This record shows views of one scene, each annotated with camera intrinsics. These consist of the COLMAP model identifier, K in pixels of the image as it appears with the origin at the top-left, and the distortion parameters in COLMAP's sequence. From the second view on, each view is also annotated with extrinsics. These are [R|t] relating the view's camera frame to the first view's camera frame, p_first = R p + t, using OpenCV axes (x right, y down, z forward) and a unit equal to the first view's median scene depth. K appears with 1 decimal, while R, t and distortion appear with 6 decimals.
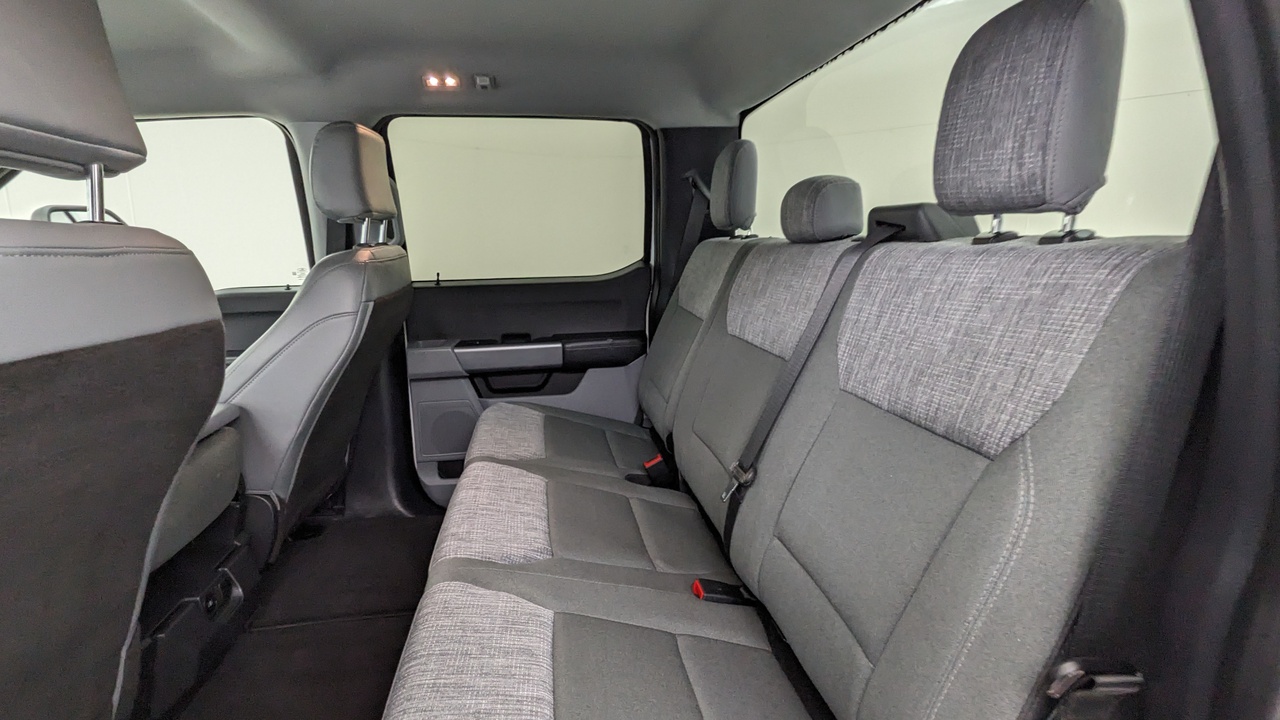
lens RADIAL K [[612.3, 0, 640.0], [0, 612.3, 360.0], [0, 0, 1]] dist [-0.002369, -0.000603]
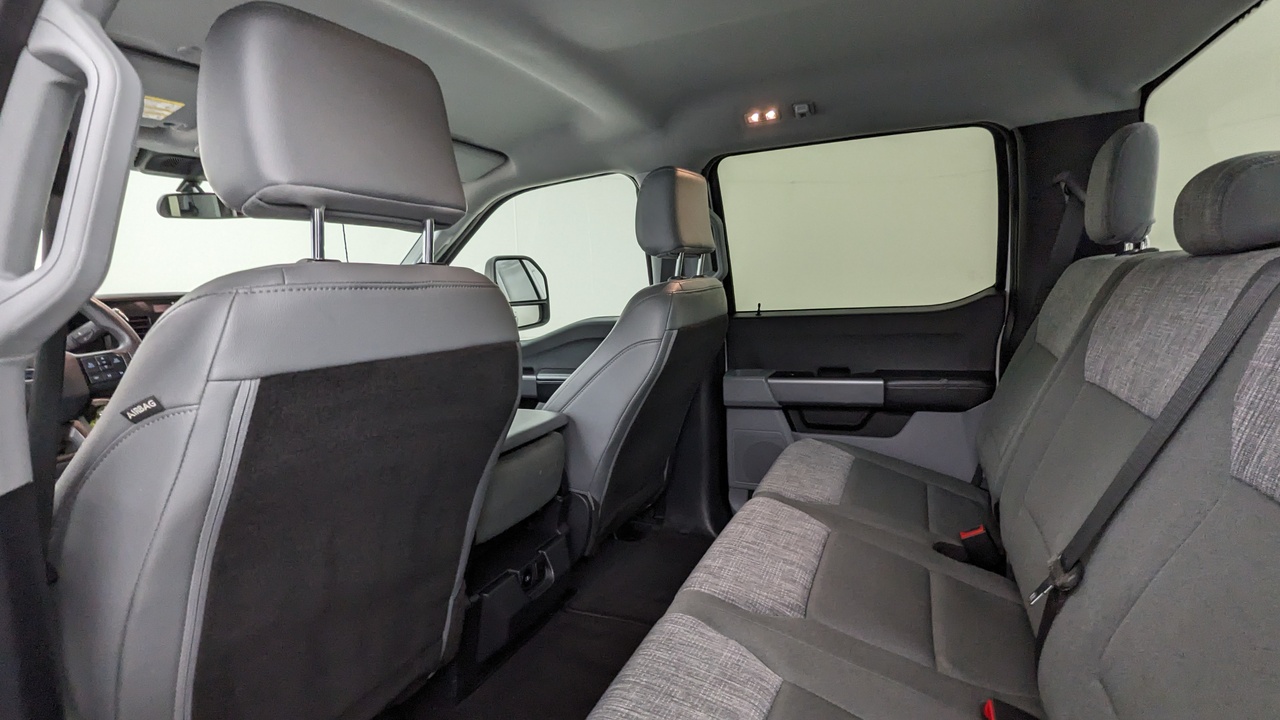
lens RADIAL K [[612.3, 0, 640.0], [0, 612.3, 360.0], [0, 0, 1]] dist [-0.002369, -0.000603]
pose [[0.835330, 0.043899, -0.547993, 0.090854], [-0.072234, 0.996929, -0.030246, -0.005591], [0.544982, 0.064849, 0.835936, 0.069475]]
